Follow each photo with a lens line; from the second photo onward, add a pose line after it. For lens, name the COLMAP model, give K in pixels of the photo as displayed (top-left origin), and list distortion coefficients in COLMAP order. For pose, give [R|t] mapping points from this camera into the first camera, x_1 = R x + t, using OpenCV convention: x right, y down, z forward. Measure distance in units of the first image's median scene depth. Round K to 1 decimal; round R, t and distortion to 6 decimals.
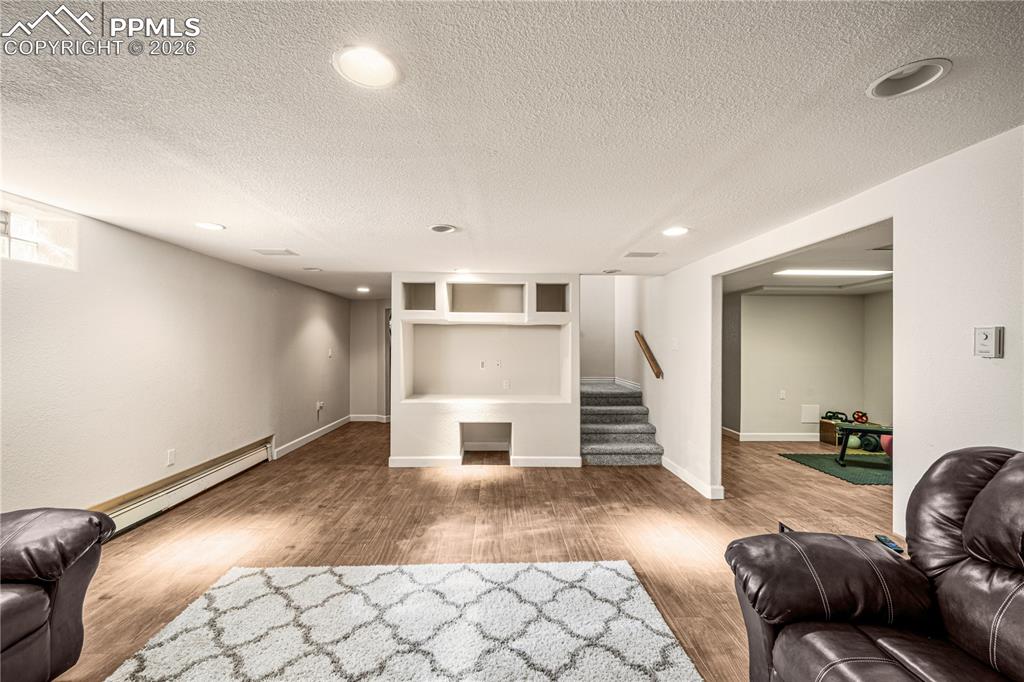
lens RADIAL K [[414.5, 0, 507.0], [0, 414.5, 345.3], [0, 0, 1]] dist [0.003913, 0.000064]
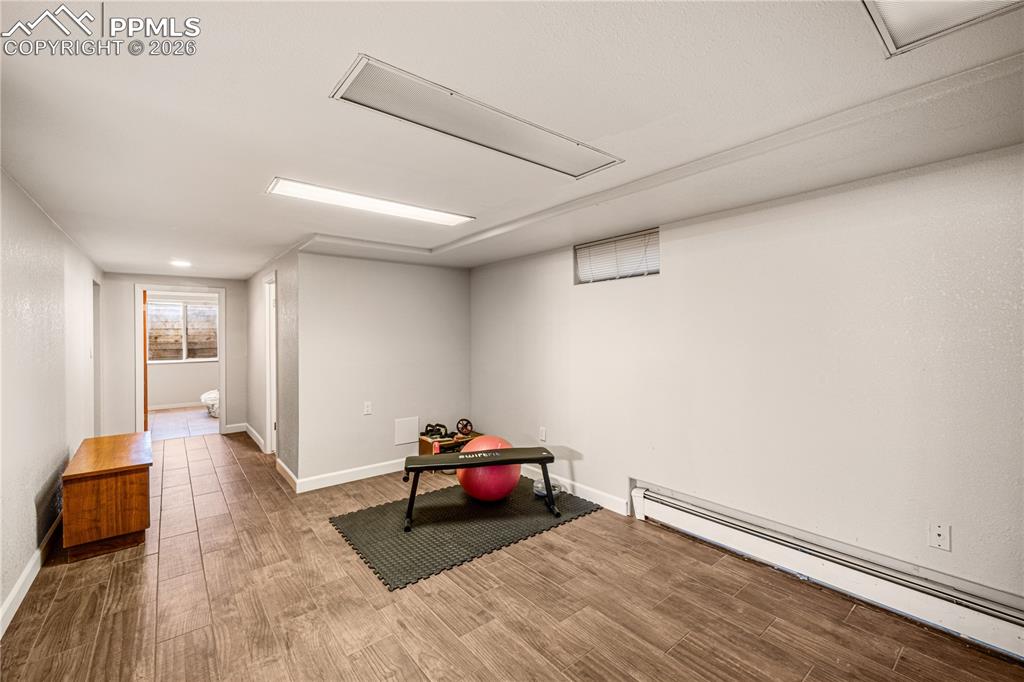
lens RADIAL K [[414.5, 0, 509.7], [0, 414.5, 337.7], [0, 0, 1]] dist [0.003913, 0.000064]
pose [[0.789797, -0.012670, 0.613237, 0.450110], [0.013783, 0.999901, 0.002908, 0.007450], [-0.613213, 0.006156, 0.789894, 0.343522]]
